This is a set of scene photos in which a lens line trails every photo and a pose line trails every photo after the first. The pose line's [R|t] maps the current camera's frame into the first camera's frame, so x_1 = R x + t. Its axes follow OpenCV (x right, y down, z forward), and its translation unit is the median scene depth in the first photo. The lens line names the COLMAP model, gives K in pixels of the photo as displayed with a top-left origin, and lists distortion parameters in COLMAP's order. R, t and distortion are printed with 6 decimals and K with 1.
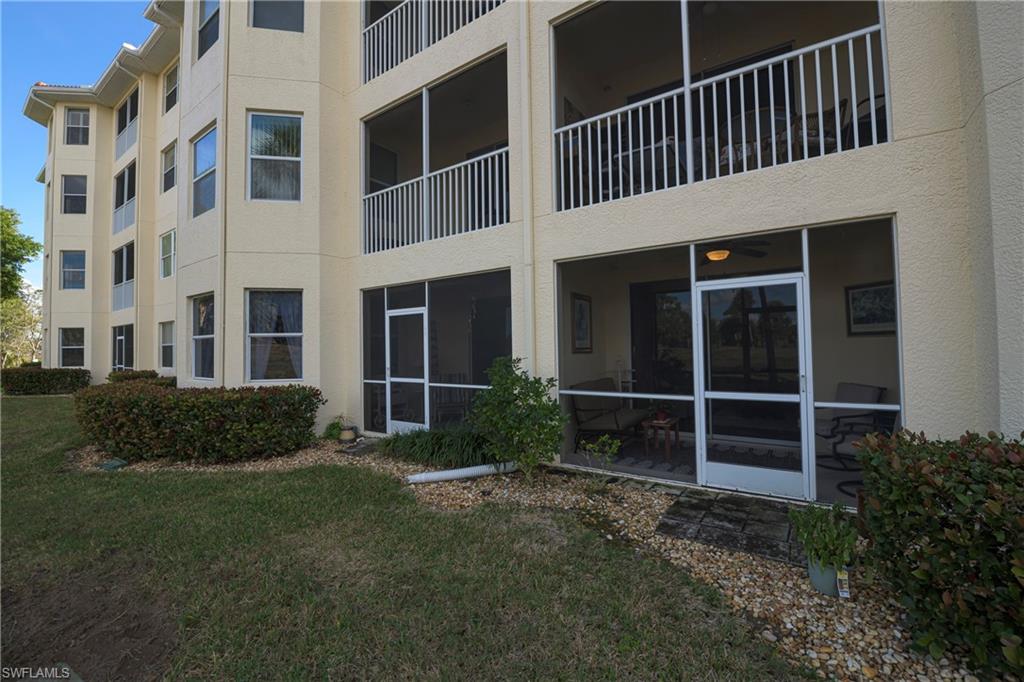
lens RADIAL K [[398.5, 0, 528.7], [0, 398.5, 336.7], [0, 0, 1]] dist [-0.015409, -0.003703]
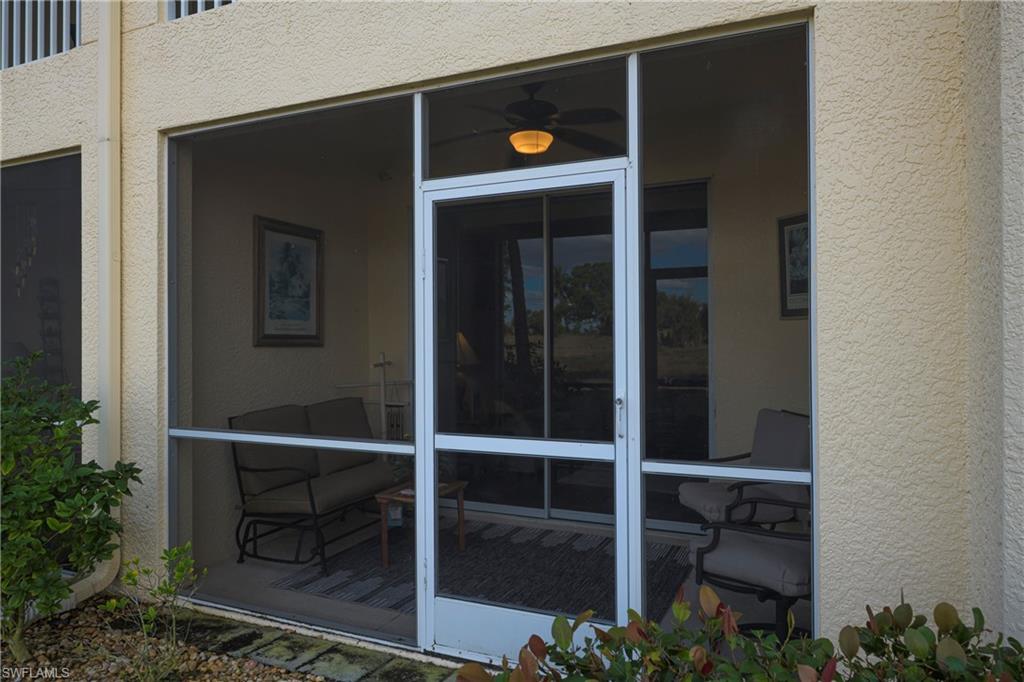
lens RADIAL K [[649.1, 0, 506.6], [0, 649.1, 333.6], [0, 0, 1]] dist [-0.002549, 0.000157]
pose [[0.986575, 0.013951, 0.162709, 0.400701], [-0.016295, 0.999782, 0.013082, 0.017564], [-0.162491, -0.015558, 0.986587, 0.288993]]
